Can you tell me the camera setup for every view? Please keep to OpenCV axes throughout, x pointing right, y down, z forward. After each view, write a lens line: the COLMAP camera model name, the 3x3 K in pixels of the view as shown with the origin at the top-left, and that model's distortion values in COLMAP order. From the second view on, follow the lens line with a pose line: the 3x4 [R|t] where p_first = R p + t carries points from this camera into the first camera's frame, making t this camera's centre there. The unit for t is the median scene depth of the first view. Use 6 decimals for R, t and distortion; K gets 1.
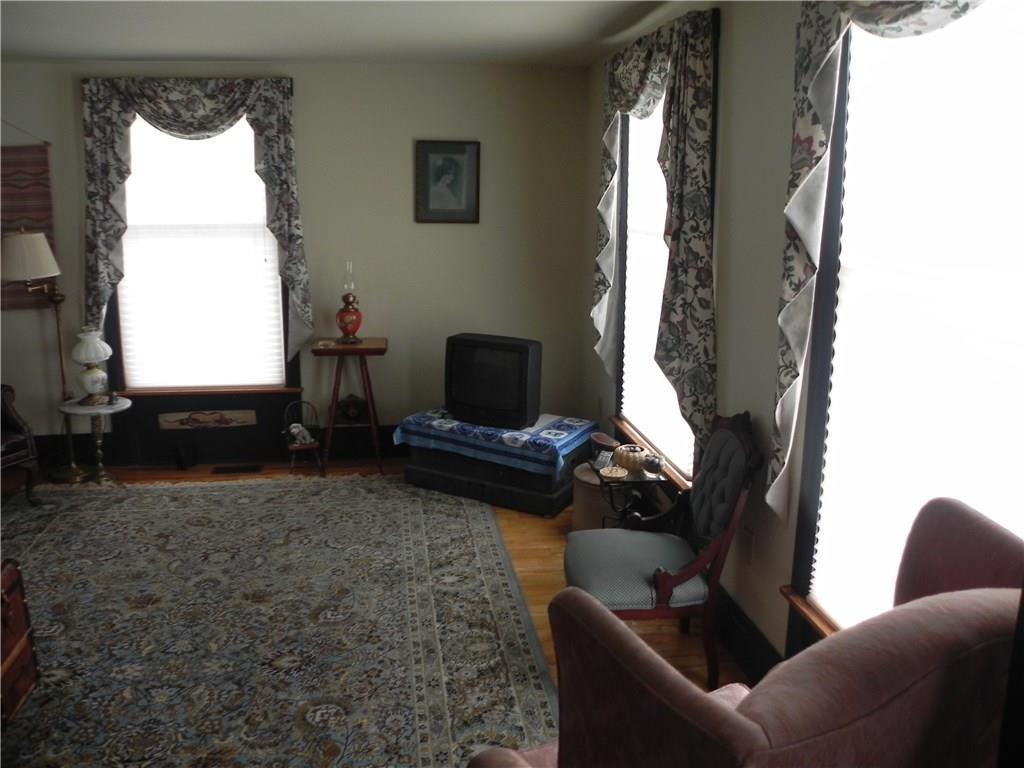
lens RADIAL K [[795.2, 0, 507.3], [0, 795.2, 343.8], [0, 0, 1]] dist [-0.174877, 0.123941]
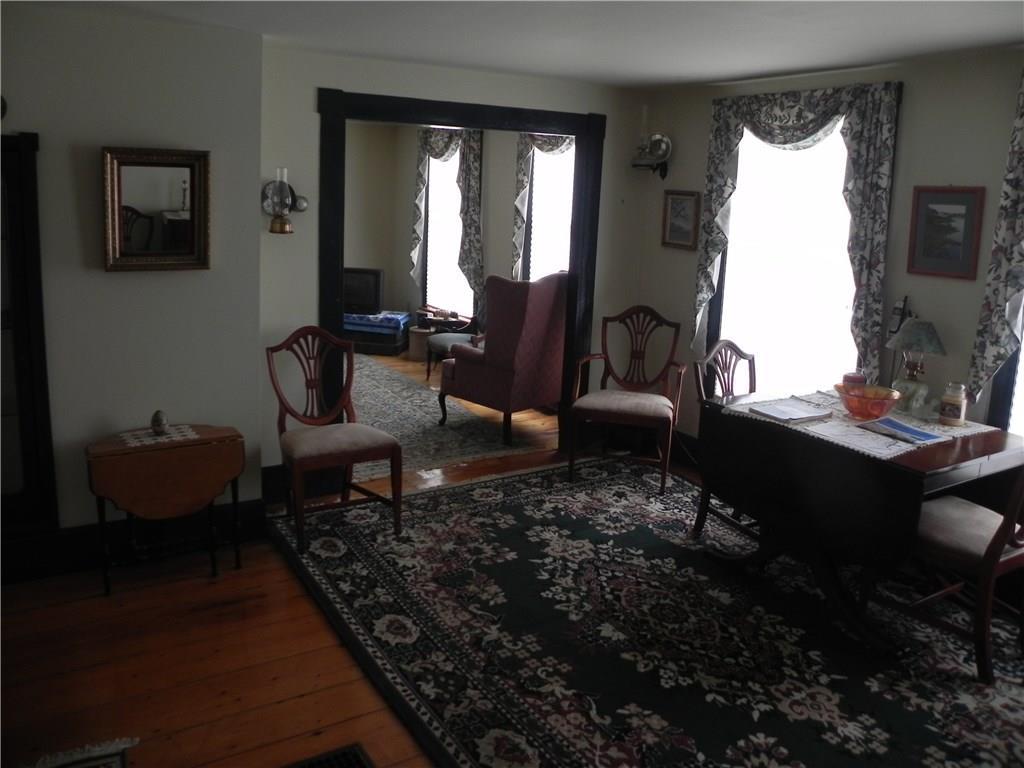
lens RADIAL K [[795.2, 0, 507.3], [0, 795.2, 343.8], [0, 0, 1]] dist [-0.174877, 0.123941]
pose [[0.920836, -0.041359, 0.387751, -0.455605], [0.039845, 0.999134, 0.011947, 0.174184], [-0.387909, 0.004449, 0.921687, -0.941250]]
